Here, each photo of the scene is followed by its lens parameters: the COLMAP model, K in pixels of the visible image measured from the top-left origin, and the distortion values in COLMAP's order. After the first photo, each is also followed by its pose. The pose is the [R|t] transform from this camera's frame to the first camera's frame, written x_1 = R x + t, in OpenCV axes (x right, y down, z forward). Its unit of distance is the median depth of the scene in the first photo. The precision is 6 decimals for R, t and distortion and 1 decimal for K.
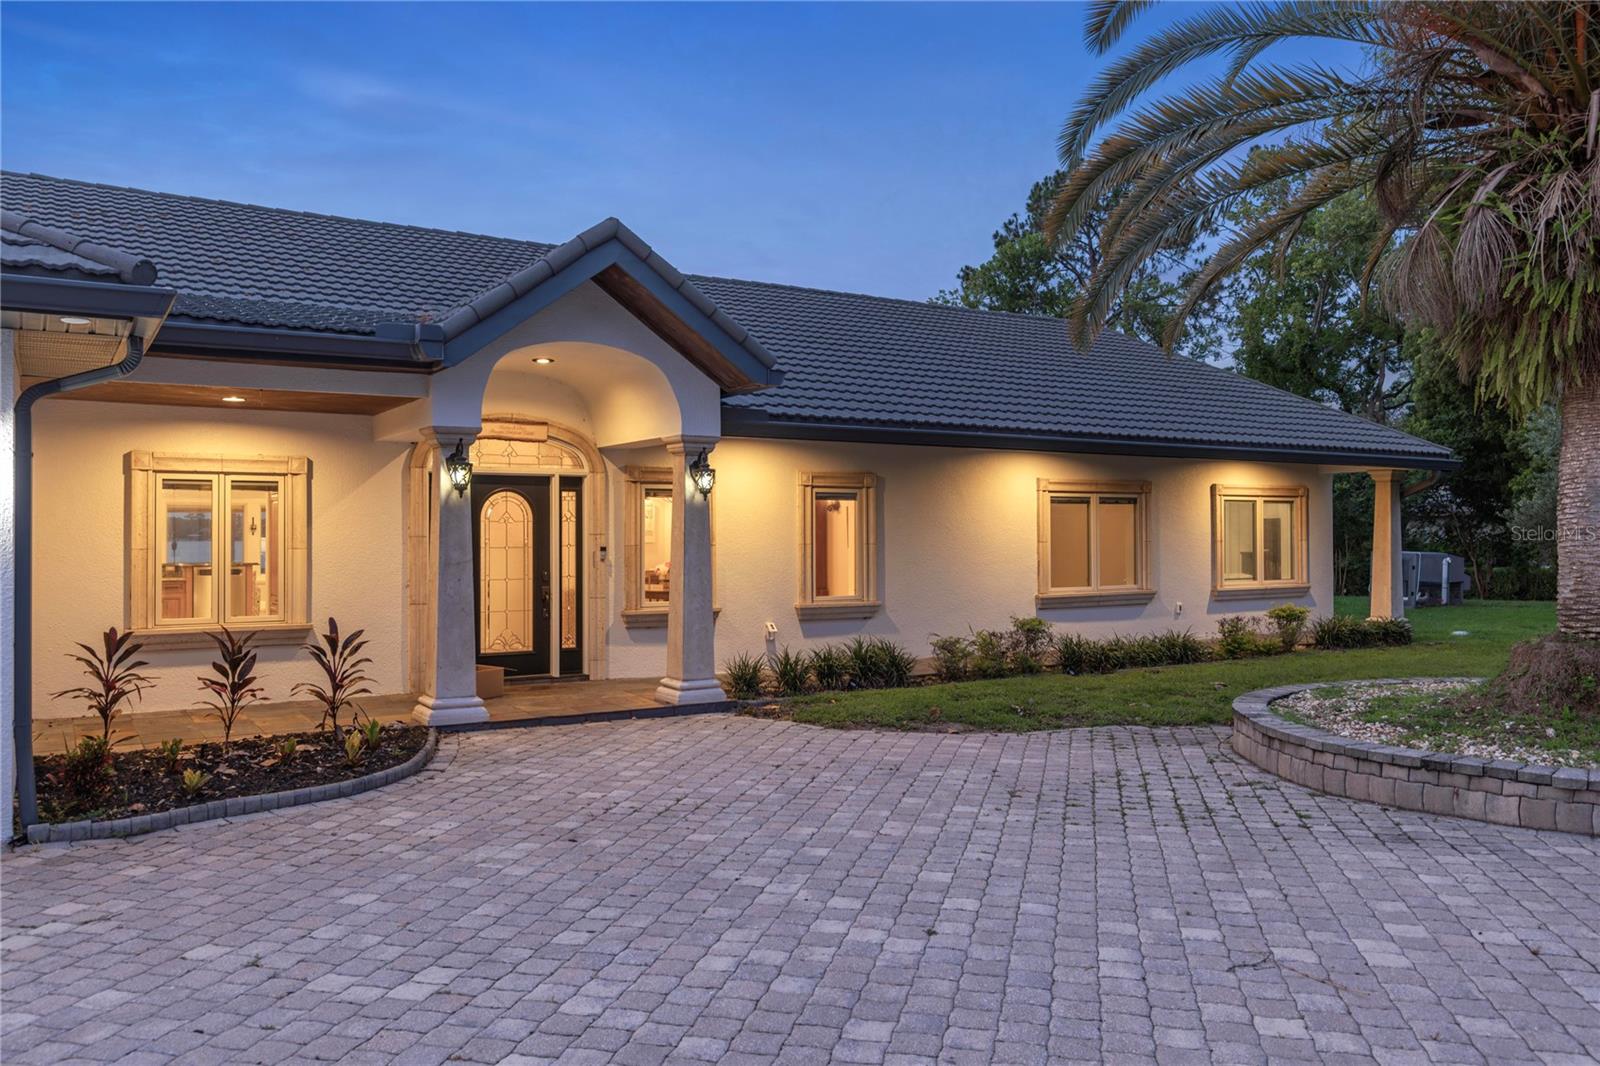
lens RADIAL K [[1204.5, 0, 789.5], [0, 1204.5, 503.1], [0, 0, 1]] dist [-0.000679, 0.016400]
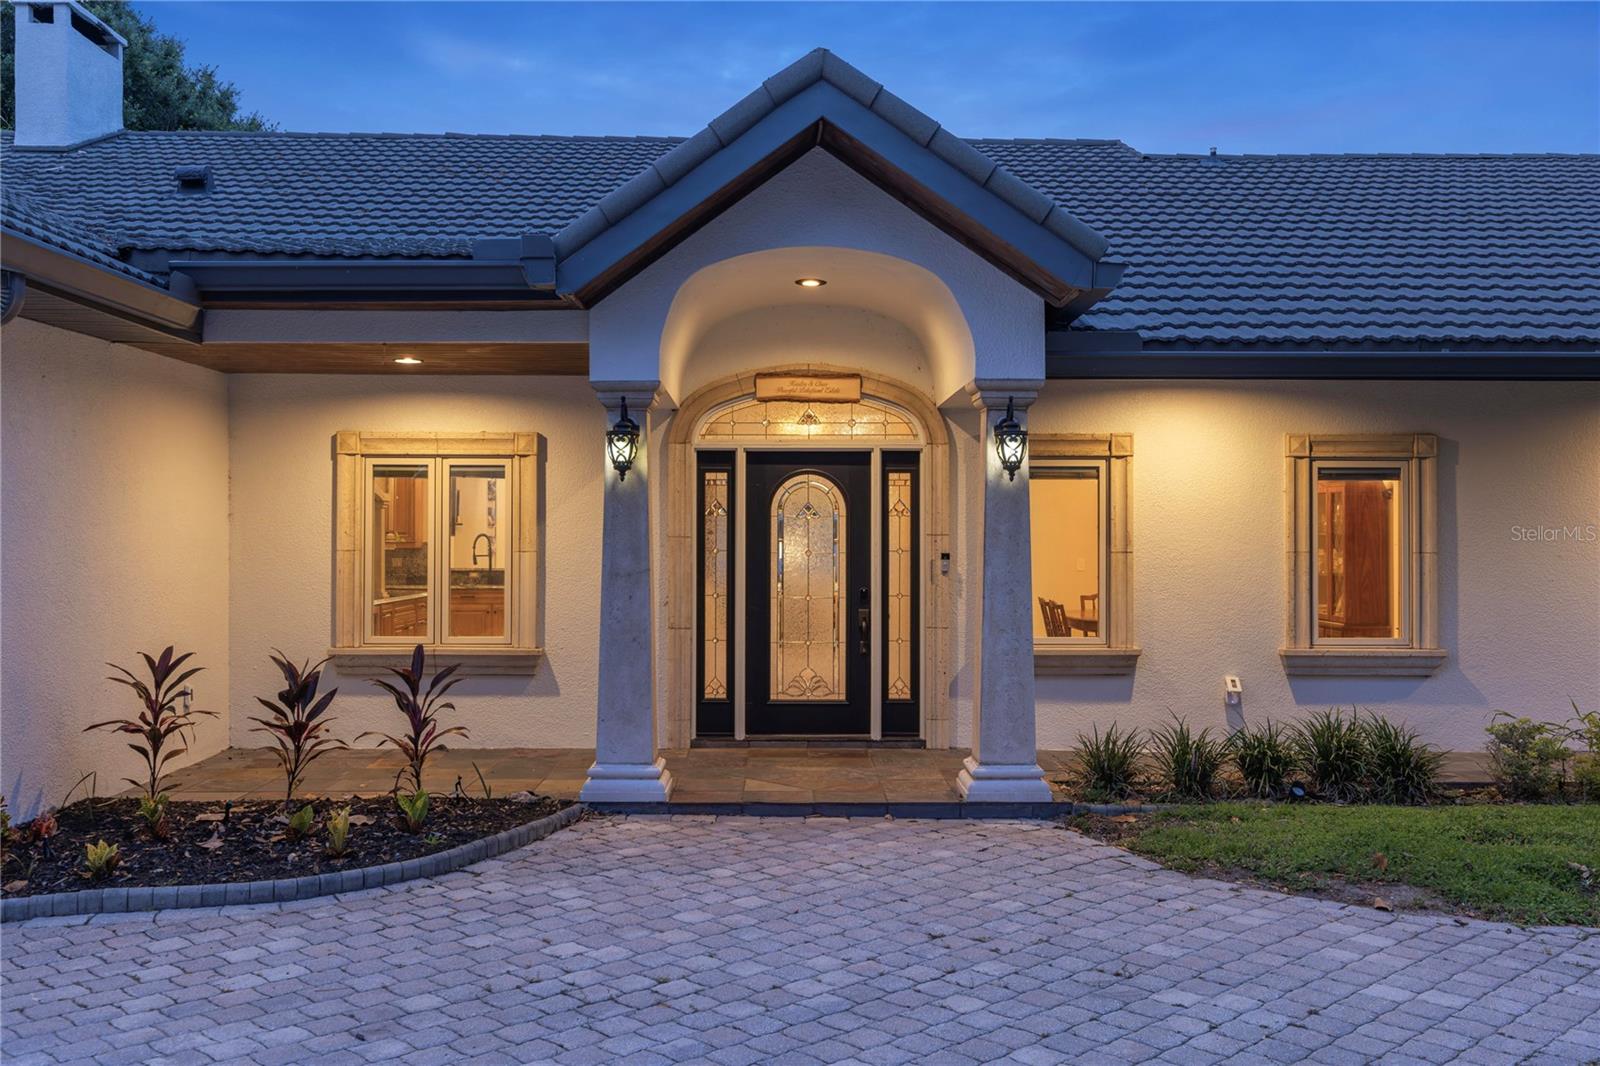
lens RADIAL K [[1480.0, 0, 797.2], [0, 1480.0, 535.9], [0, 0, 1]] dist [0.008366, 0.000000]
pose [[0.854819, 0.004655, -0.518905, 0.206072], [0.009935, 0.999630, 0.025334, 0.004546], [0.518831, -0.026811, 0.854457, 0.243960]]
